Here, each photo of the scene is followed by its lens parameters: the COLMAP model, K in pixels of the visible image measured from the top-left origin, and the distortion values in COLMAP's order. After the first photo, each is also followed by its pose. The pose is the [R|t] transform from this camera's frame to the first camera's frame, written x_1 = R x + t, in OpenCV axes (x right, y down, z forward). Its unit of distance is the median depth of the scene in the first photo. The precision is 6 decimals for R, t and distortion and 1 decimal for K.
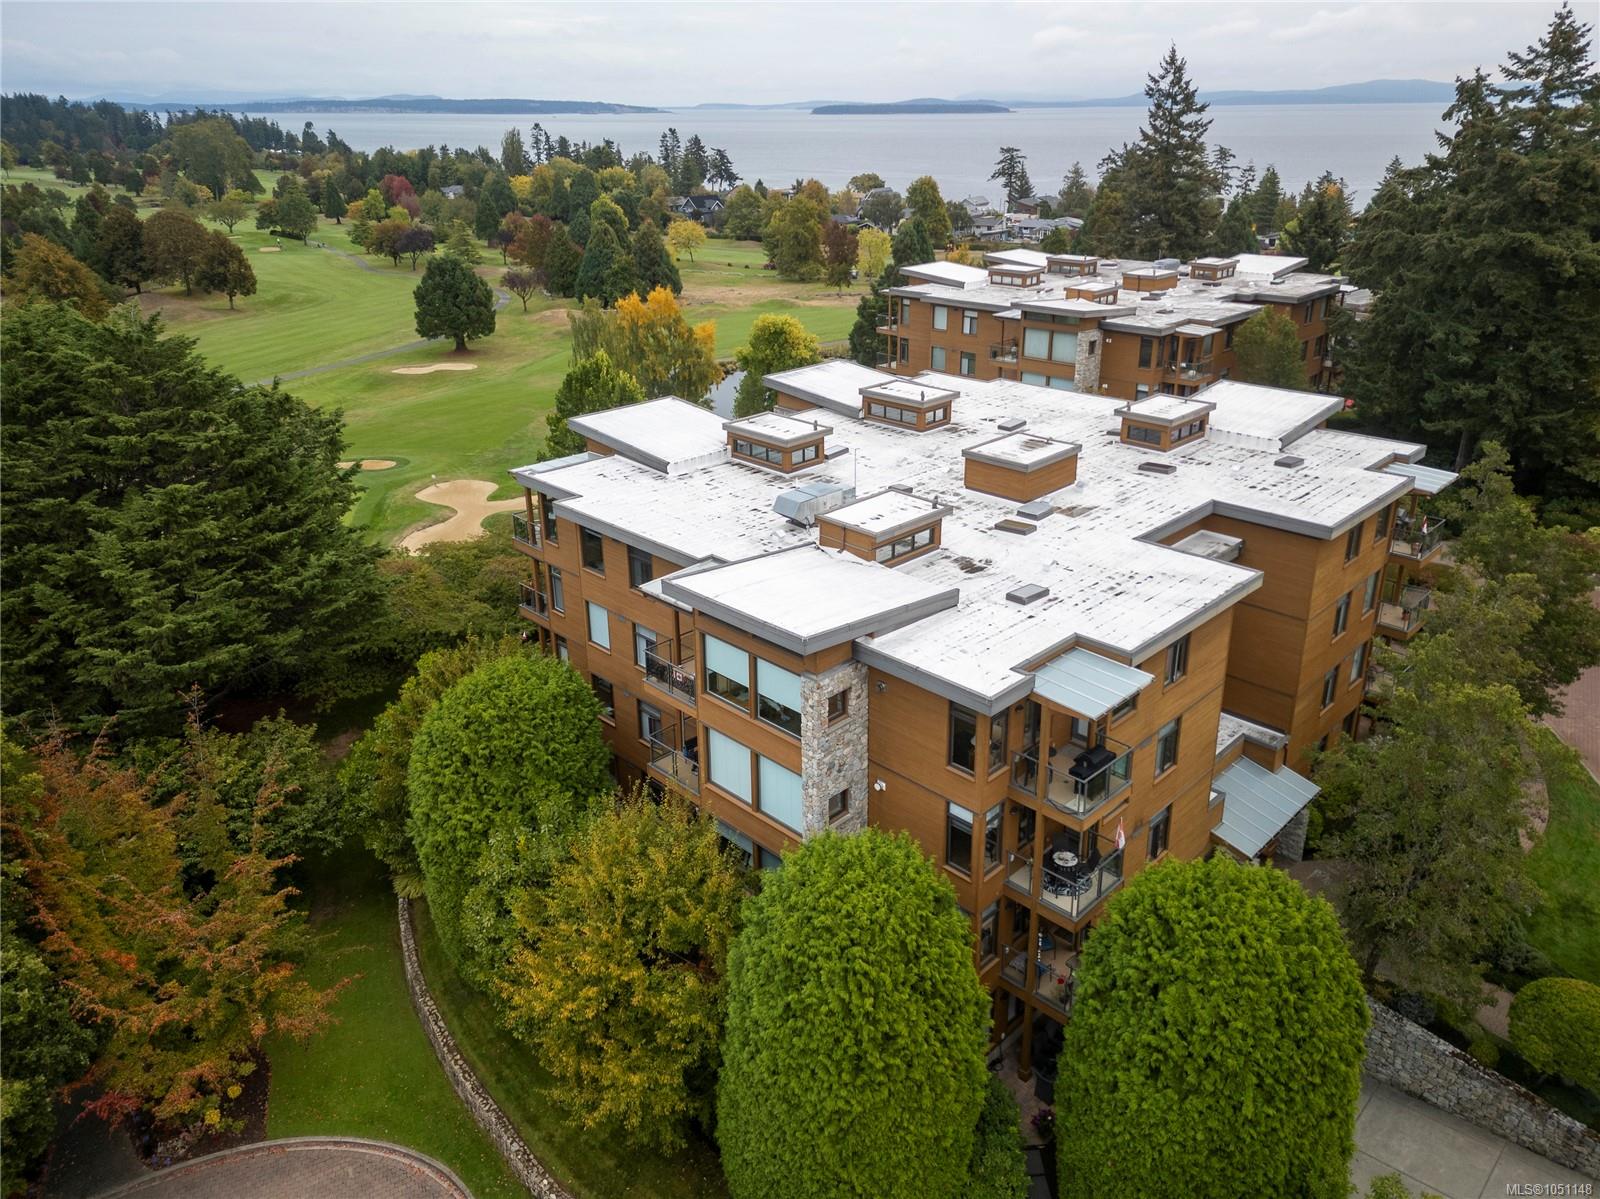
lens RADIAL K [[1132.7, 0, 796.8], [0, 1132.7, 518.7], [0, 0, 1]] dist [0.086516, -0.088329]
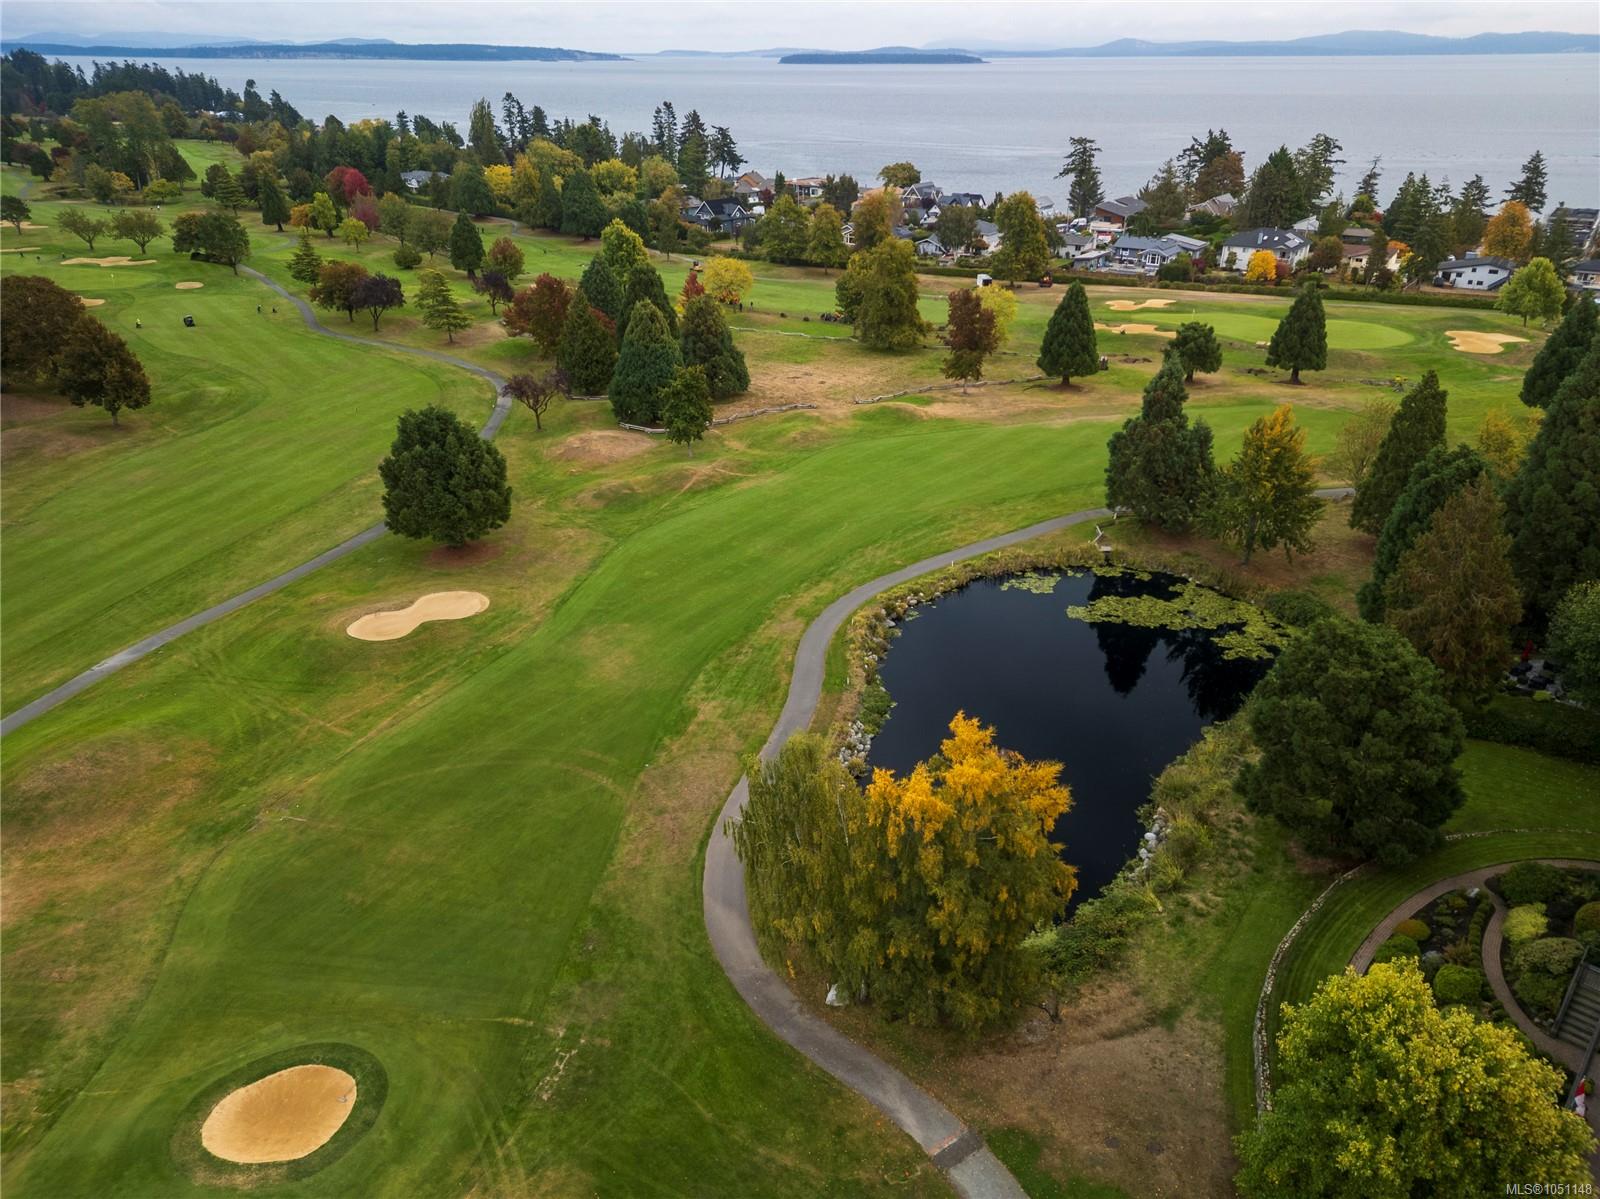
lens RADIAL K [[1104.6, 0, 804.9], [0, 1104.6, 602.8], [0, 0, 1]] dist [0.090582, -0.087360]
pose [[0.999448, -0.009806, 0.031743, -0.037588], [0.006324, 0.994133, 0.107982, -0.058162], [-0.032615, -0.107722, 0.993646, 0.115822]]
